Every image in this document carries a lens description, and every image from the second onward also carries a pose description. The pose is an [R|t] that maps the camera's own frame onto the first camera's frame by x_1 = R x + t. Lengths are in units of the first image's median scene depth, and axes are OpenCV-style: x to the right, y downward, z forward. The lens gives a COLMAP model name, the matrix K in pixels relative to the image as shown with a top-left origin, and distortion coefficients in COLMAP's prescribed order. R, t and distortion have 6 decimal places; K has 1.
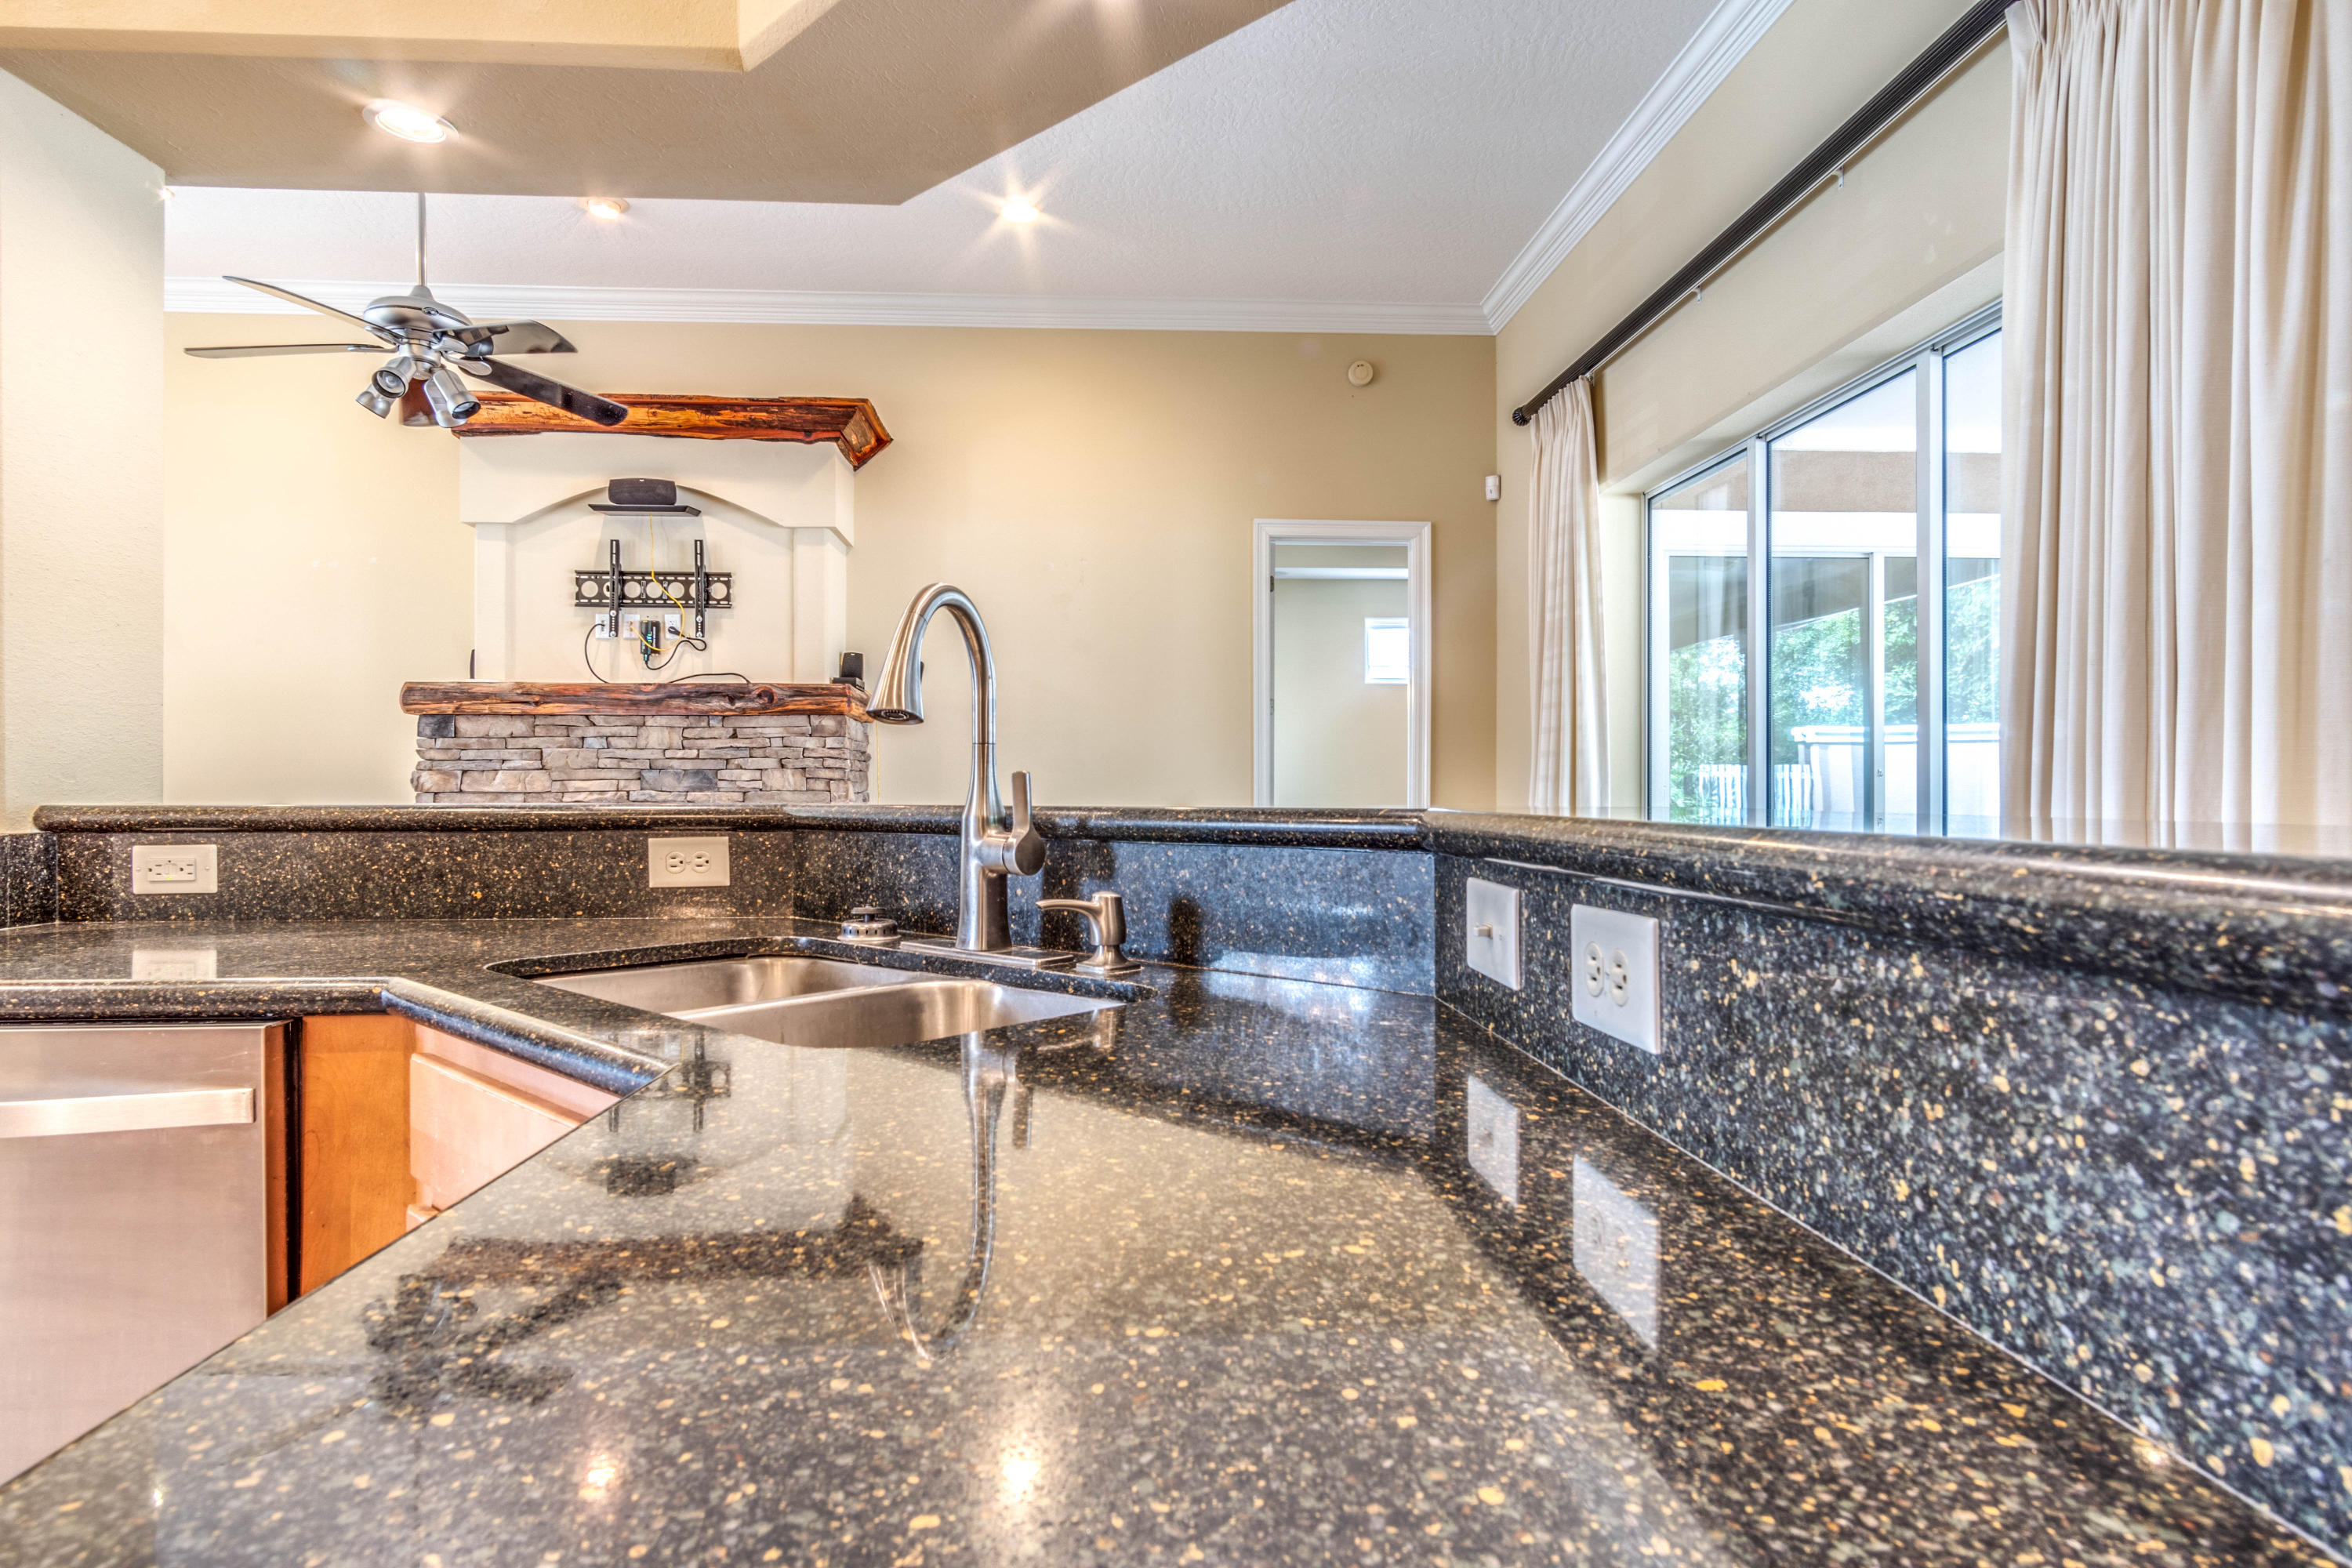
lens RADIAL K [[1255.0, 0, 1163.9], [0, 1255.0, 788.2], [0, 0, 1]] dist [0.007318, 0.001543]
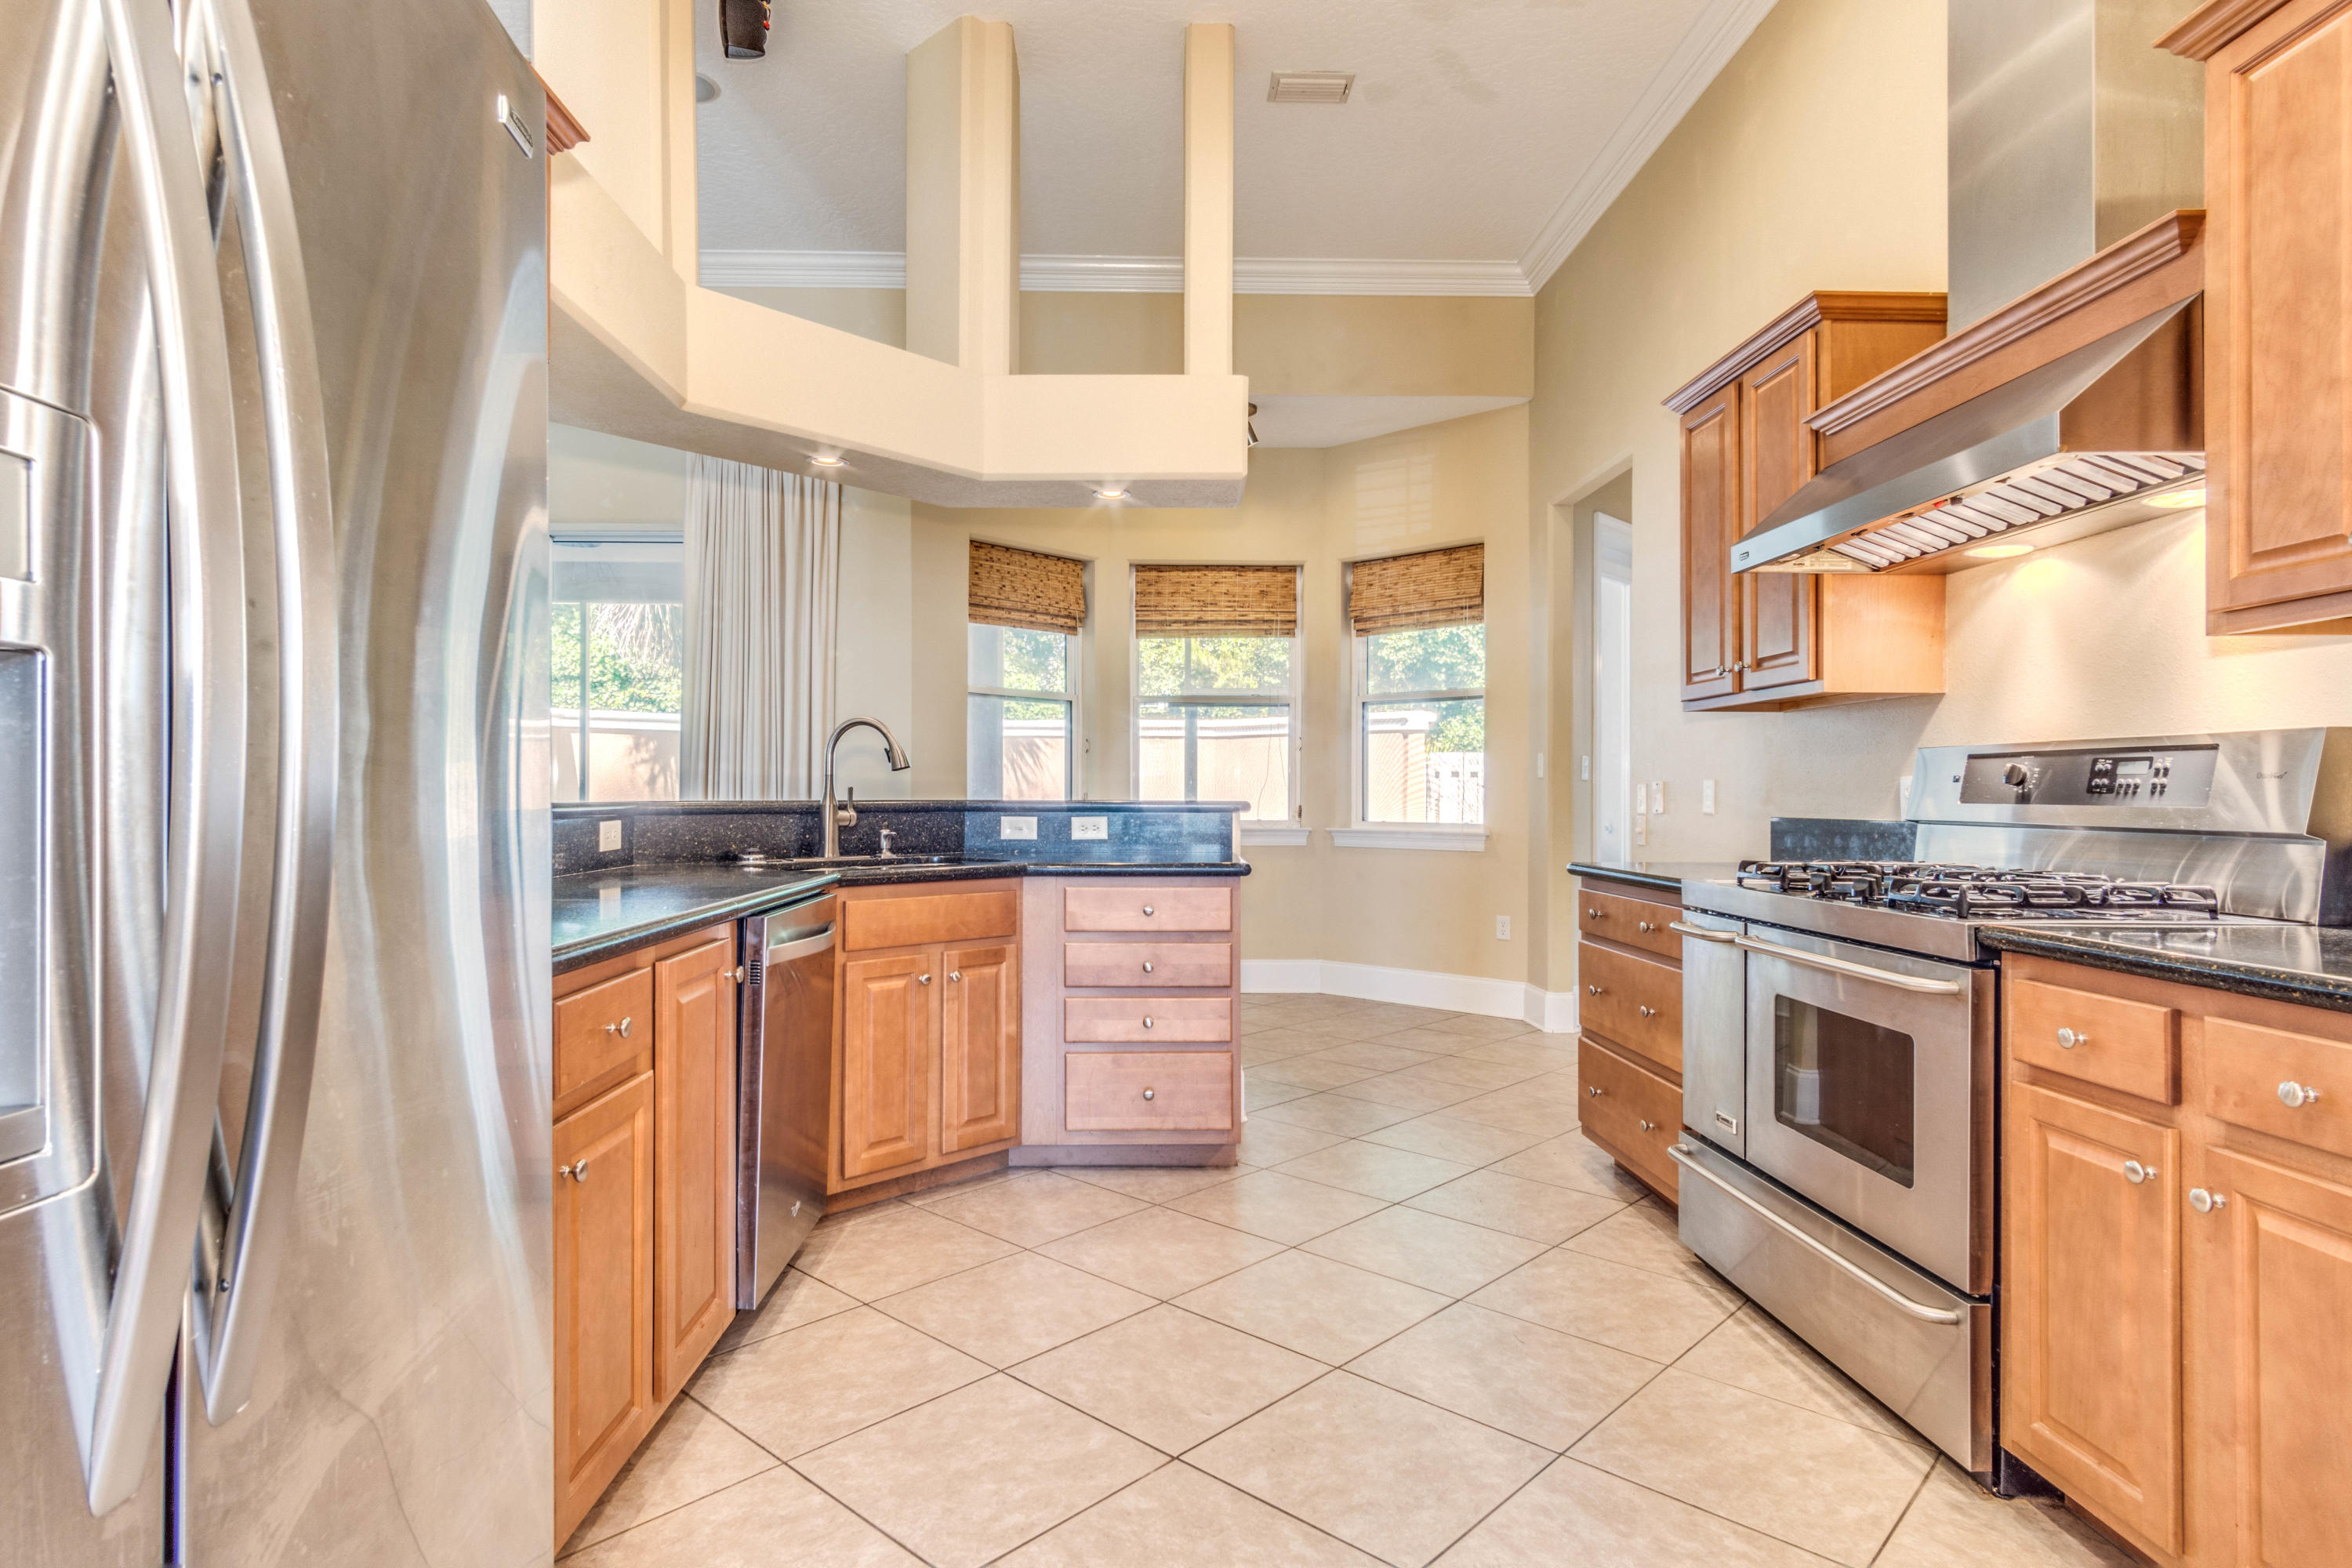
lens RADIAL K [[1234.7, 0, 1172.1], [0, 1234.7, 786.7], [0, 0, 1]] dist [0.005946, 0.000119]
pose [[0.018012, 0.004898, 0.999826, -0.646733], [-0.005372, 0.999974, -0.004802, -0.001667], [-0.999823, -0.005284, 0.018038, 0.068747]]
